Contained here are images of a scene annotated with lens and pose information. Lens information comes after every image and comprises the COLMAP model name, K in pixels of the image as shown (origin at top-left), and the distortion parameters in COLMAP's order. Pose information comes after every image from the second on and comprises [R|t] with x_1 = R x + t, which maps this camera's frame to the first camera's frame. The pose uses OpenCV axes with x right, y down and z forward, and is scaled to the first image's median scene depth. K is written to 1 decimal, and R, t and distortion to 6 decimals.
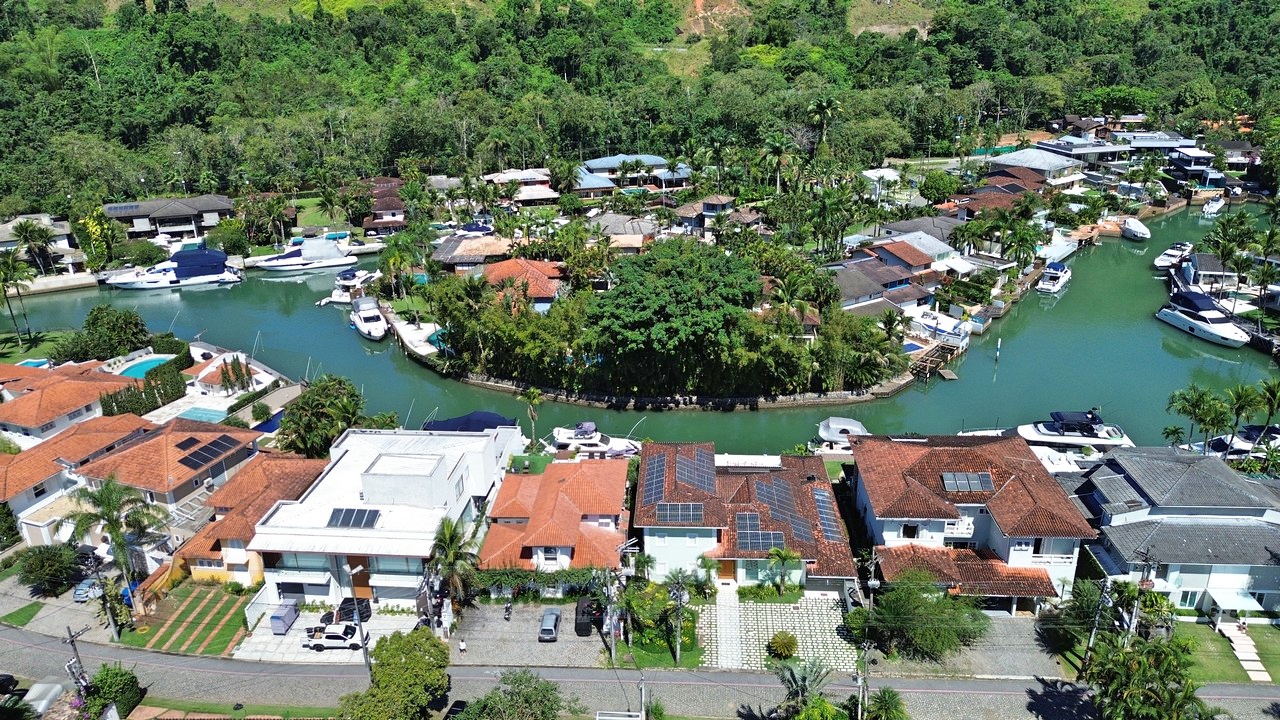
lens RADIAL K [[897.9, 0, 640.0], [0, 897.9, 360.0], [0, 0, 1]] dist [0.092792, -0.098853]
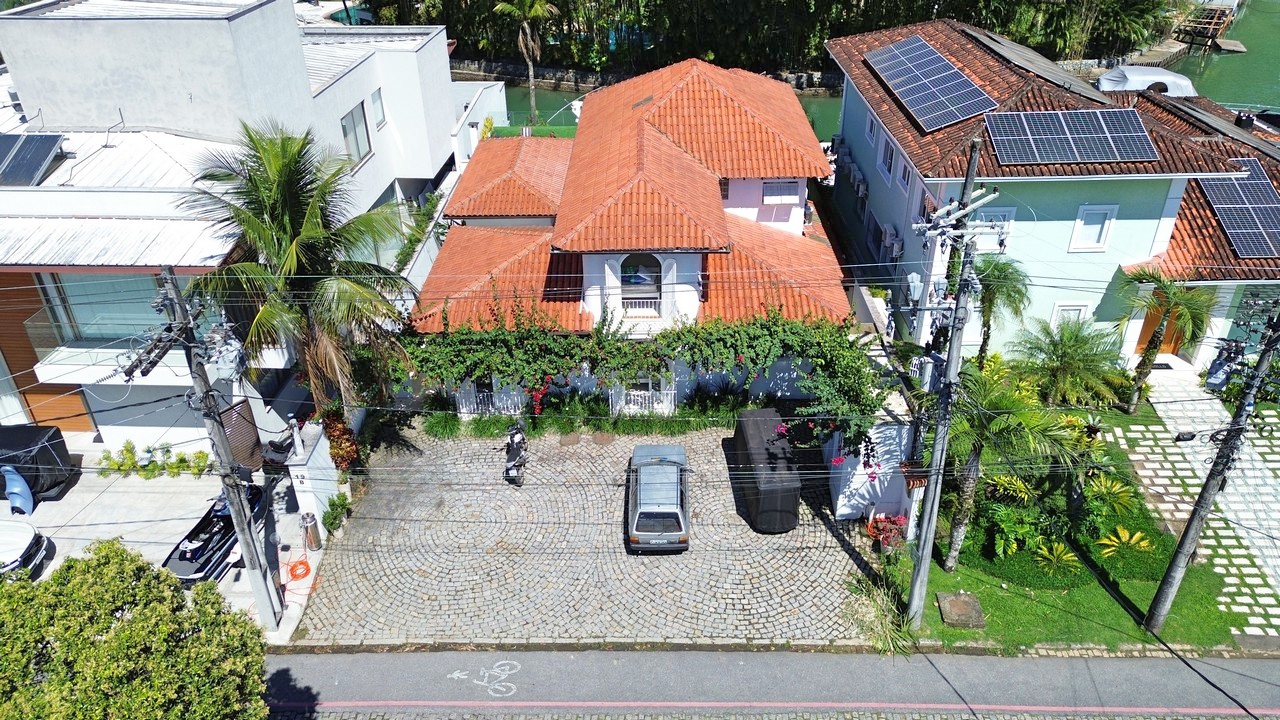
lens RADIAL K [[897.9, 0, 640.0], [0, 897.9, 360.0], [0, 0, 1]] dist [0.092792, -0.098853]
pose [[0.999070, -0.019267, 0.038576, -0.112529], [0.012519, 0.985694, 0.168077, 0.189301], [-0.041263, -0.167438, 0.985019, 0.685389]]
